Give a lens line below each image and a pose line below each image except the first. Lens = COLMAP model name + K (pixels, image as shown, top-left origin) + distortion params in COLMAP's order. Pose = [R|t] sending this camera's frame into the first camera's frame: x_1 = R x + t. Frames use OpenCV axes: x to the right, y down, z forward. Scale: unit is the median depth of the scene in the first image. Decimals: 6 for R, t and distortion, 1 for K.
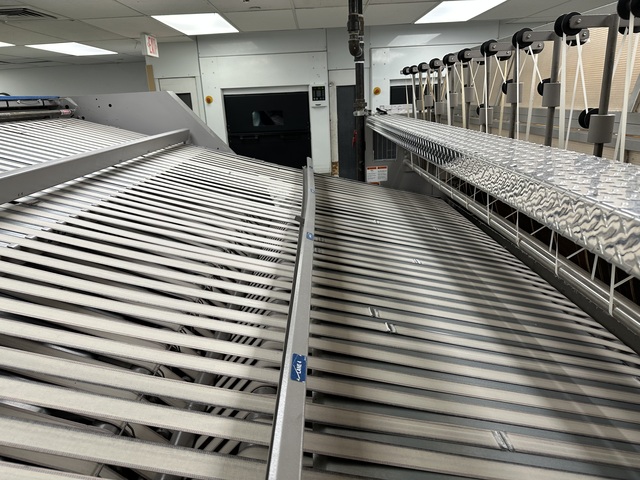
lens RADIAL K [[454.2, 0, 314.3], [0, 454.2, 239.6], [0, 0, 1]] dist [0.019268, -0.034097]
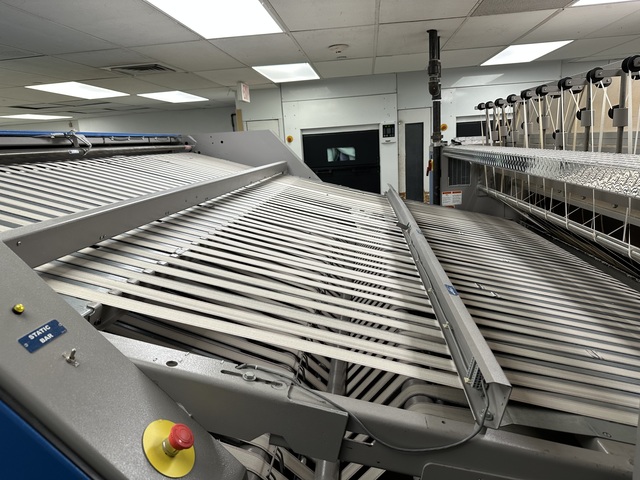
lens RADIAL K [[454.2, 0, 318.6], [0, 454.2, 245.7], [0, 0, 1]] dist [0.019268, -0.034097]
pose [[0.994749, 0.006060, -0.102168, -0.079301], [-0.013533, 0.997268, -0.072616, 0.061015], [0.101449, 0.073617, 0.992113, -0.136376]]
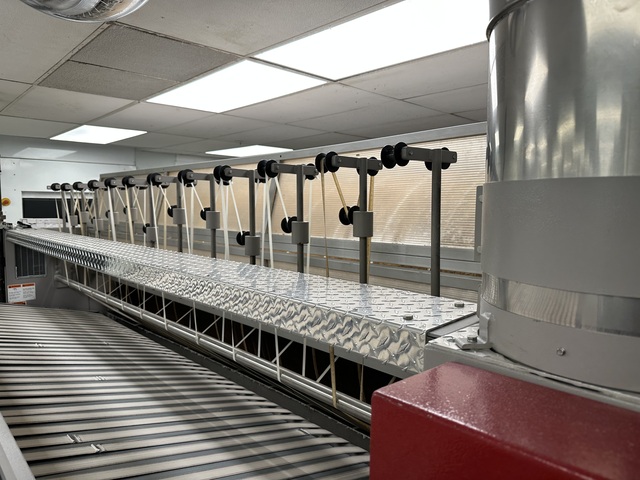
lens RADIAL K [[454.2, 0, 314.5], [0, 454.2, 233.3], [0, 0, 1]] dist [0.019268, -0.034097]
pose [[0.724985, 0.006718, 0.688732, -0.066029], [0.166348, 0.968643, -0.184552, 0.002691], [-0.668375, 0.248367, 0.701134, -0.038470]]
